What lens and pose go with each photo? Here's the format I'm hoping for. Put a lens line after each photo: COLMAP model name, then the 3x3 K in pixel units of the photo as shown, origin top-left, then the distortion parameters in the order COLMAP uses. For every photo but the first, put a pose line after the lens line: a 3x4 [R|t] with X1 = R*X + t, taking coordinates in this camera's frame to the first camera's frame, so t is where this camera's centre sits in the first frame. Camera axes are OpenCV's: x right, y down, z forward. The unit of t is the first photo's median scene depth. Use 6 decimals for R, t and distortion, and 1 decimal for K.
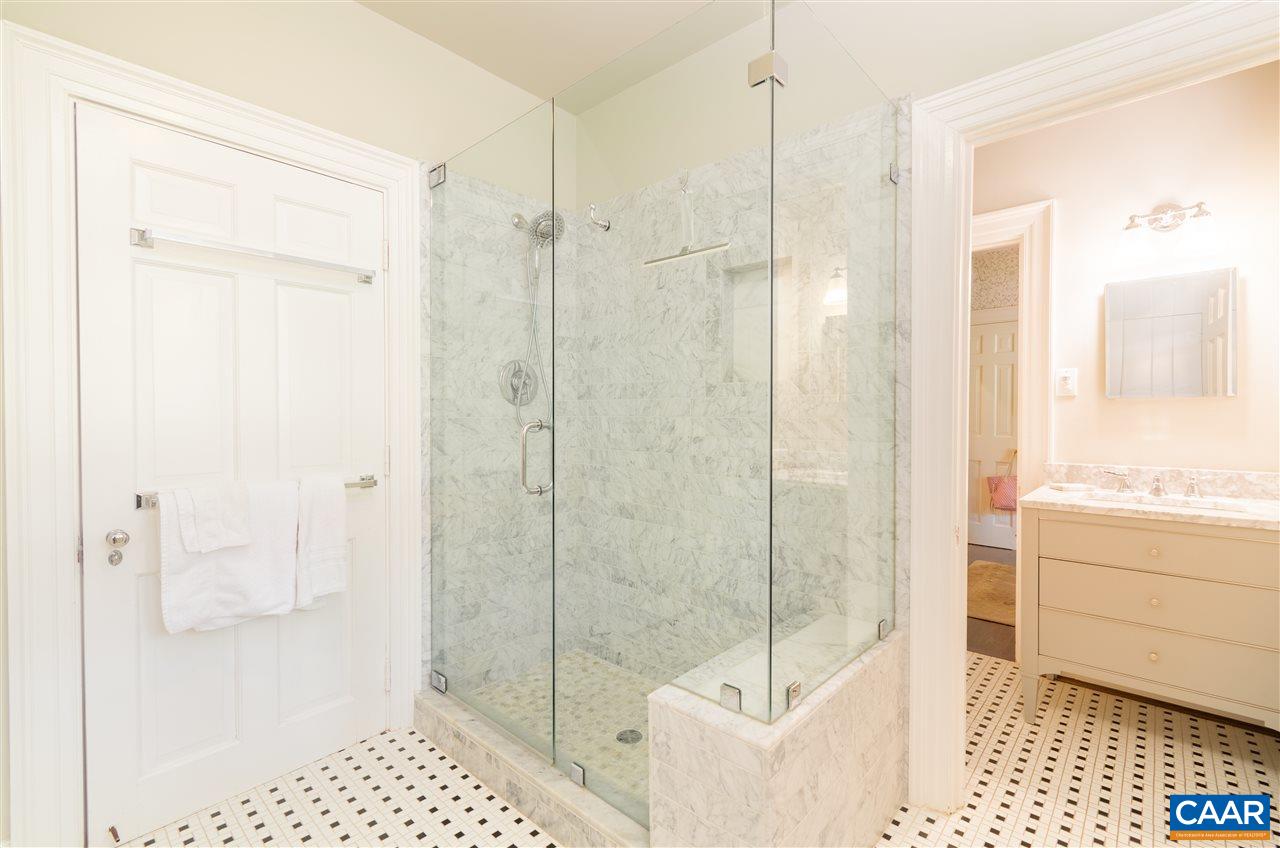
lens RADIAL K [[572.6, 0, 640.5], [0, 572.6, 423.2], [0, 0, 1]] dist [0.002833, -0.001613]
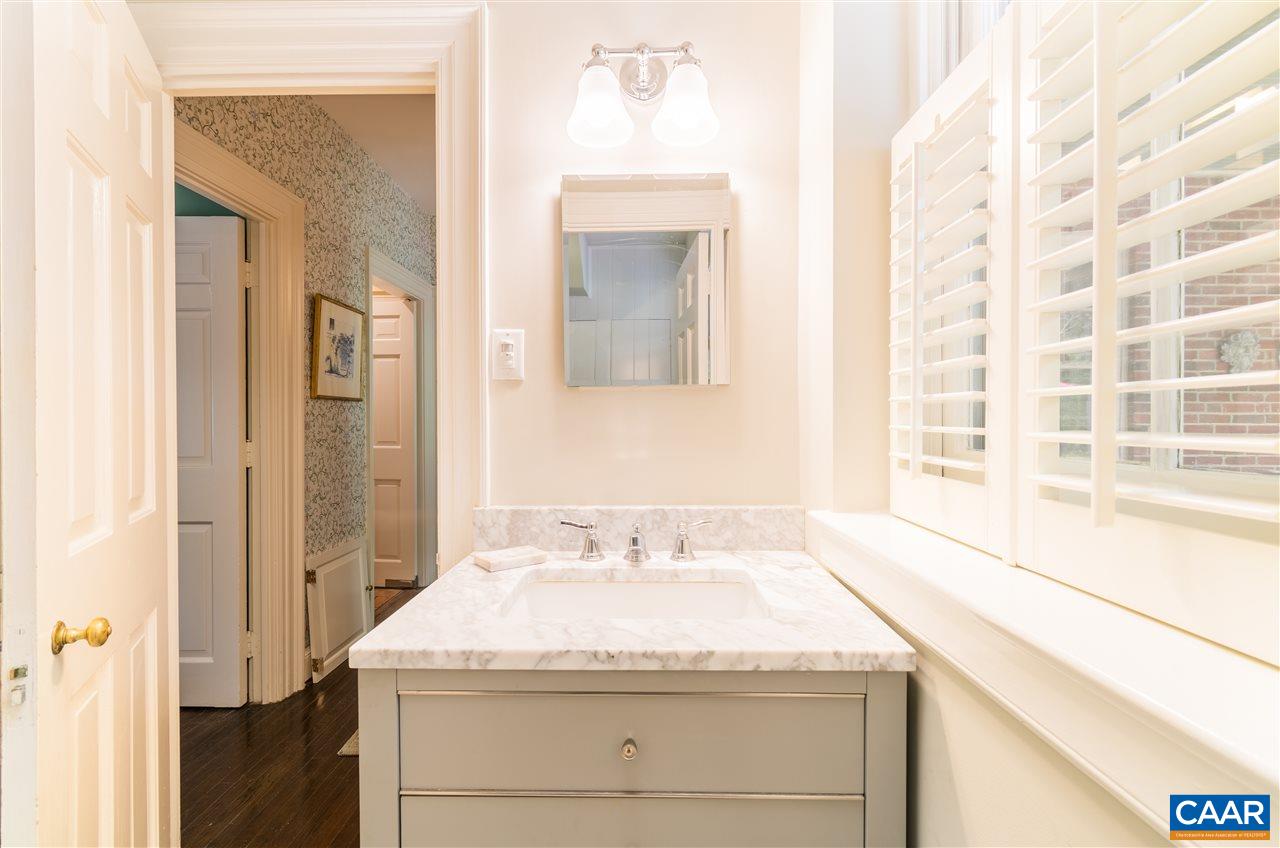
lens RADIAL K [[572.6, 0, 634.2], [0, 572.6, 427.1], [0, 0, 1]] dist [0.002833, -0.001613]
pose [[0.749378, -0.009976, 0.662068, 0.524866], [0.010272, 0.999941, 0.003440, -0.005114], [-0.662063, 0.004223, 0.749436, 0.574514]]
